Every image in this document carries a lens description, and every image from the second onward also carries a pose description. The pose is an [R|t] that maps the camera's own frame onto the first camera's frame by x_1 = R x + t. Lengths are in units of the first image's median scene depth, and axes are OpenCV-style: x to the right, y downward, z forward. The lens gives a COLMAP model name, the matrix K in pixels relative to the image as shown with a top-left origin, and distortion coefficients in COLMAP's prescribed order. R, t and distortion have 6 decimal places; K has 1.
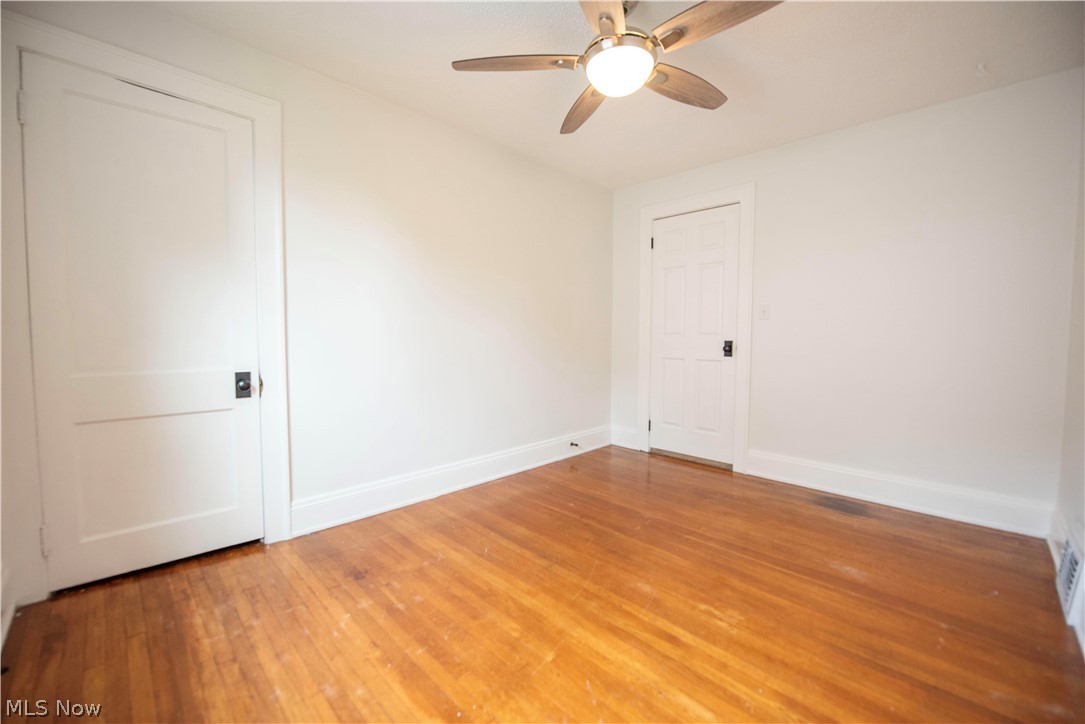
lens RADIAL K [[436.8, 0, 541.0], [0, 436.8, 357.6], [0, 0, 1]] dist [-0.017857, -0.000827]
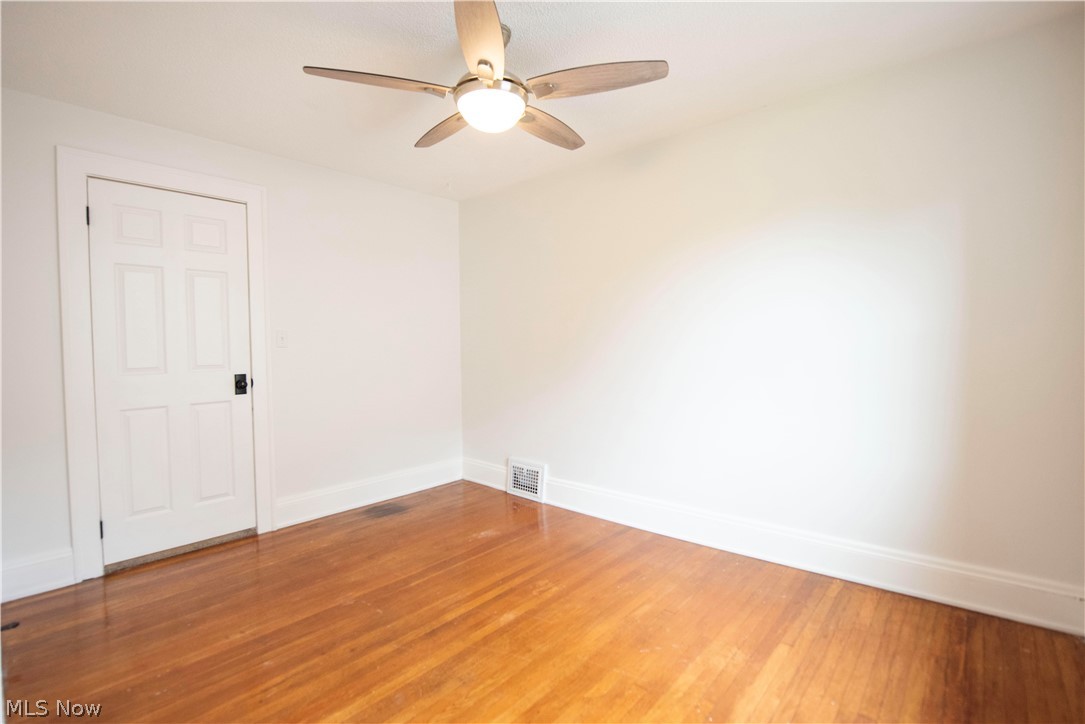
lens RADIAL K [[492.0, 0, 543.7], [0, 492.0, 355.0], [0, 0, 1]] dist [-0.002507, -0.000705]
pose [[-0.058321, -0.032777, 0.997760, -0.584448], [0.063243, 0.997332, 0.036460, -0.085016], [-0.996293, 0.065227, -0.056092, 0.596729]]
